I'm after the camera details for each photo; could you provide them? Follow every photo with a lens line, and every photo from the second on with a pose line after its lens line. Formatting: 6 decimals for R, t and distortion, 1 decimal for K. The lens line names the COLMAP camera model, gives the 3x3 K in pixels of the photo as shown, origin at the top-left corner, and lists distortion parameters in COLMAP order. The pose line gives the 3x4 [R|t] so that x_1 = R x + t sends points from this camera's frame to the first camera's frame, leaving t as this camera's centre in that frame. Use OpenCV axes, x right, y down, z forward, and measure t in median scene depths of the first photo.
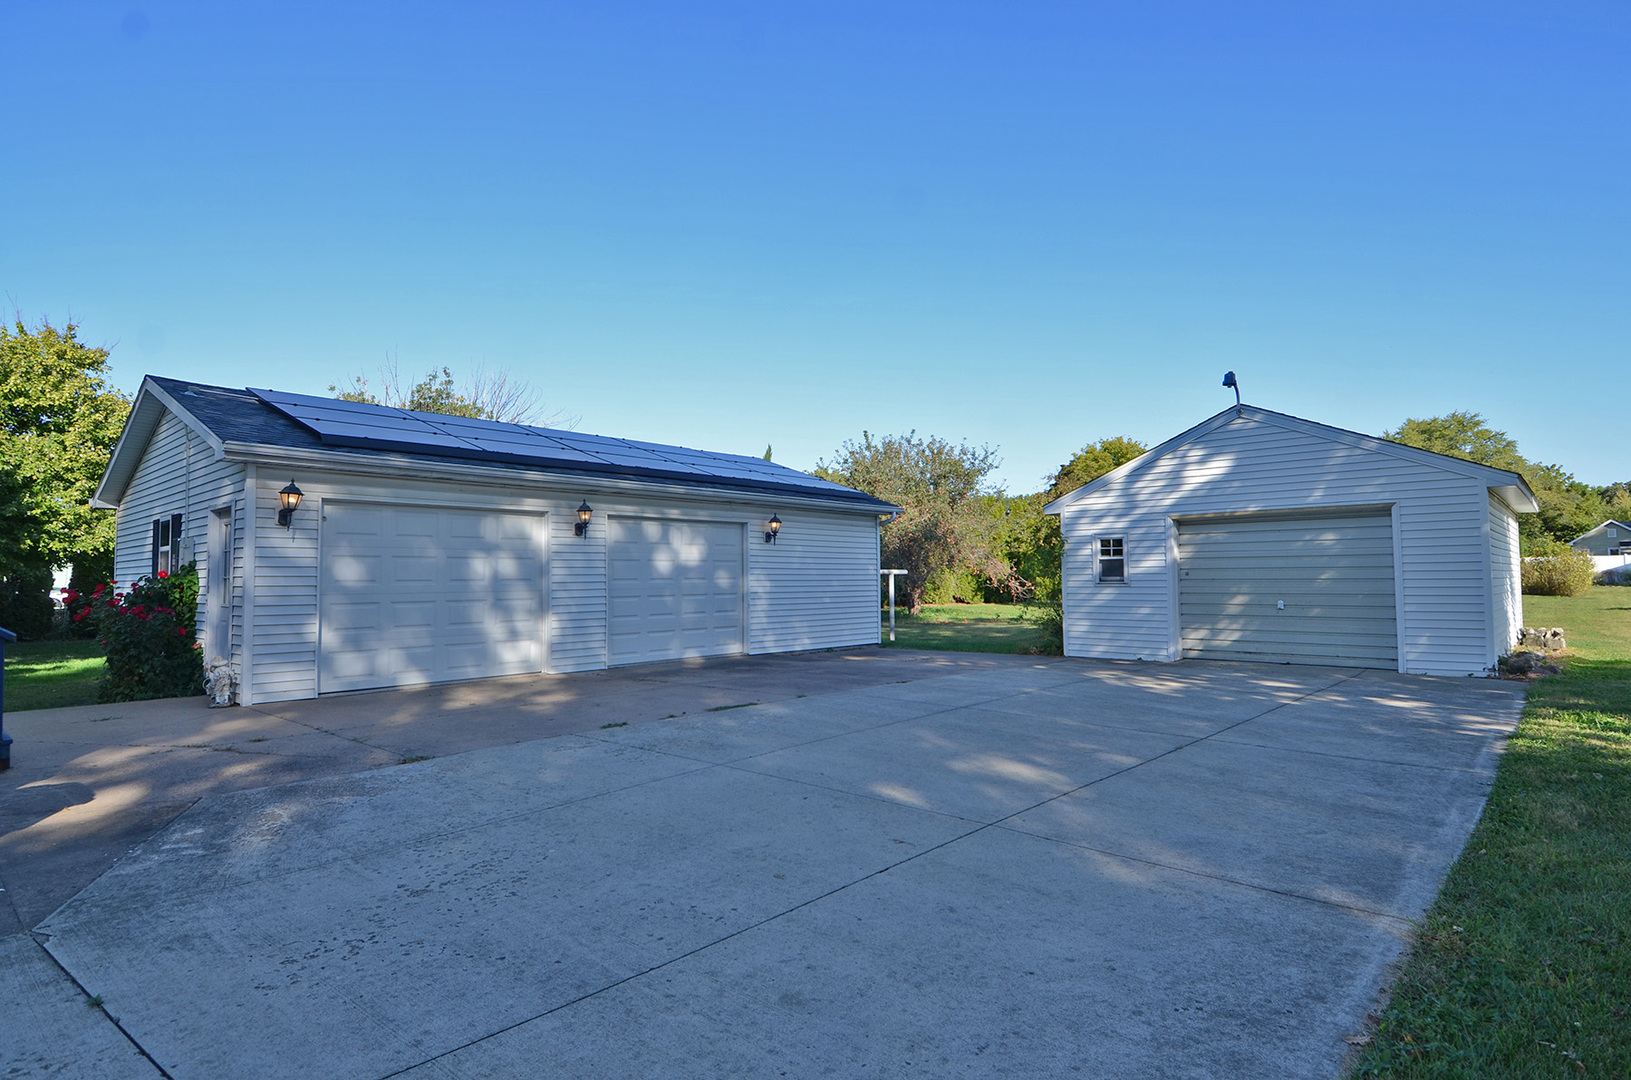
lens RADIAL K [[861.0, 0, 817.0], [0, 861.0, 536.2], [0, 0, 1]] dist [0.033766, -0.037462]
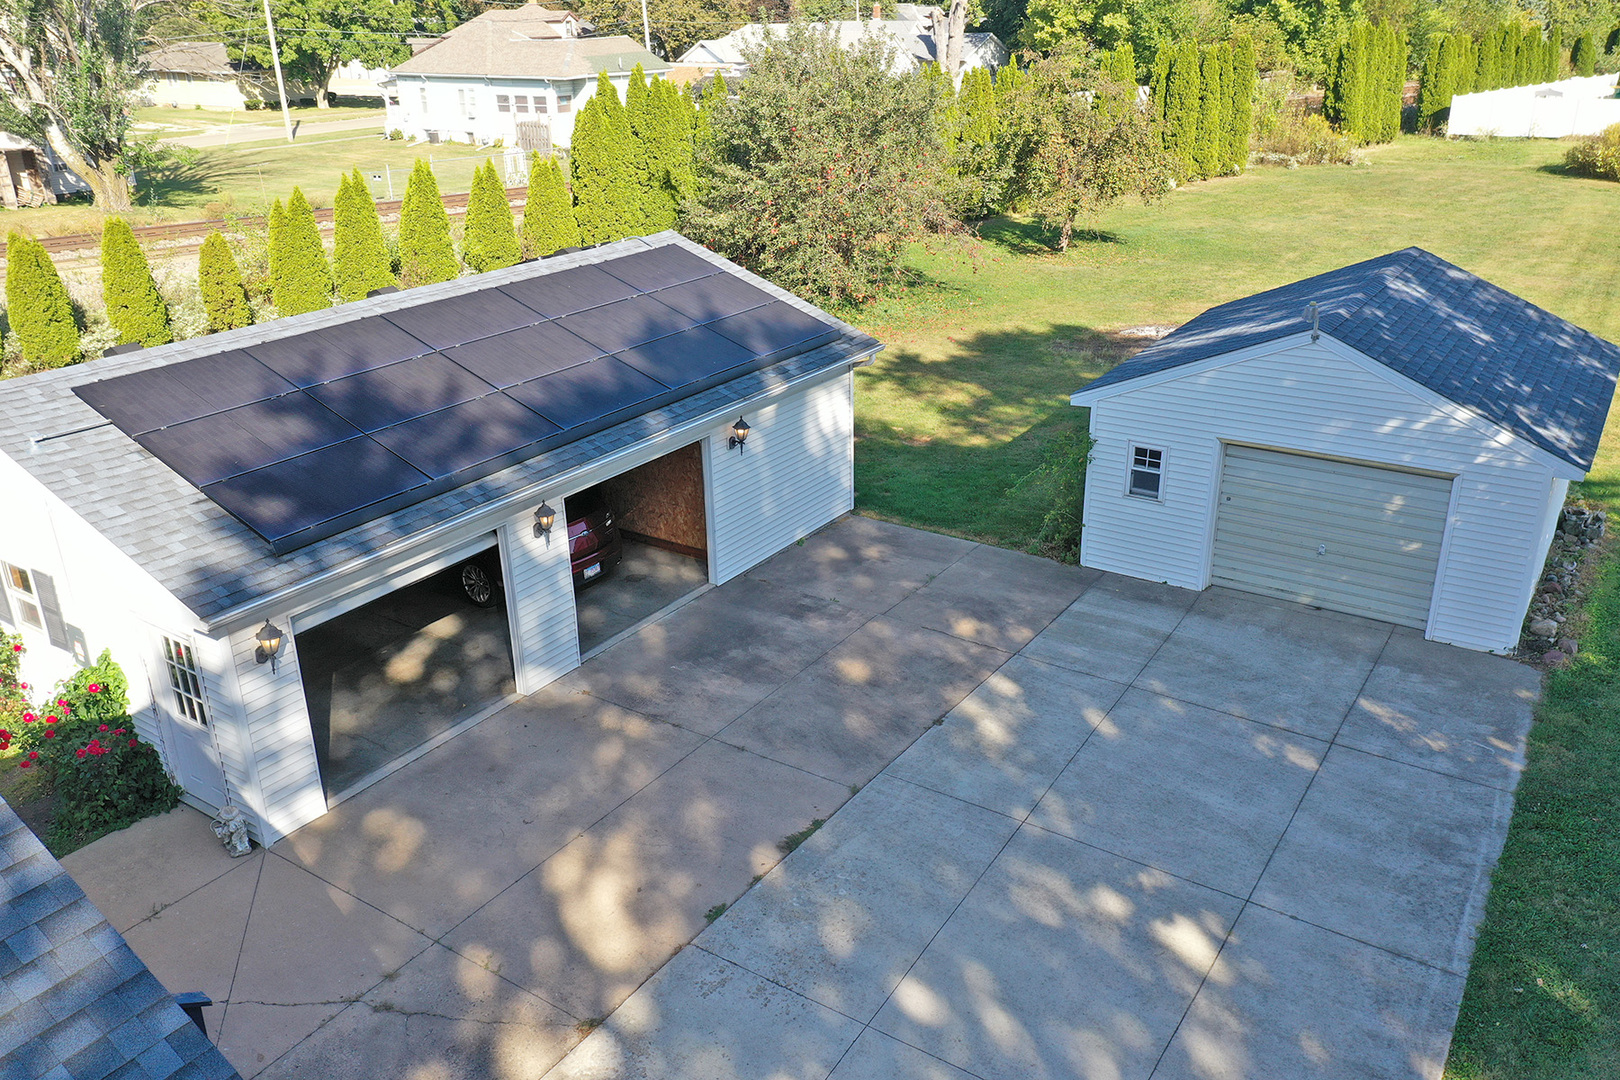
lens RADIAL K [[1295.7, 0, 801.4], [0, 1295.7, 550.6], [0, 0, 1]] dist [-0.000037, -0.000192]
pose [[0.990003, -0.065286, 0.125026, -0.150051], [0.004127, 0.899453, 0.436999, -0.433220], [-0.140985, -0.432114, 0.890730, -0.116694]]
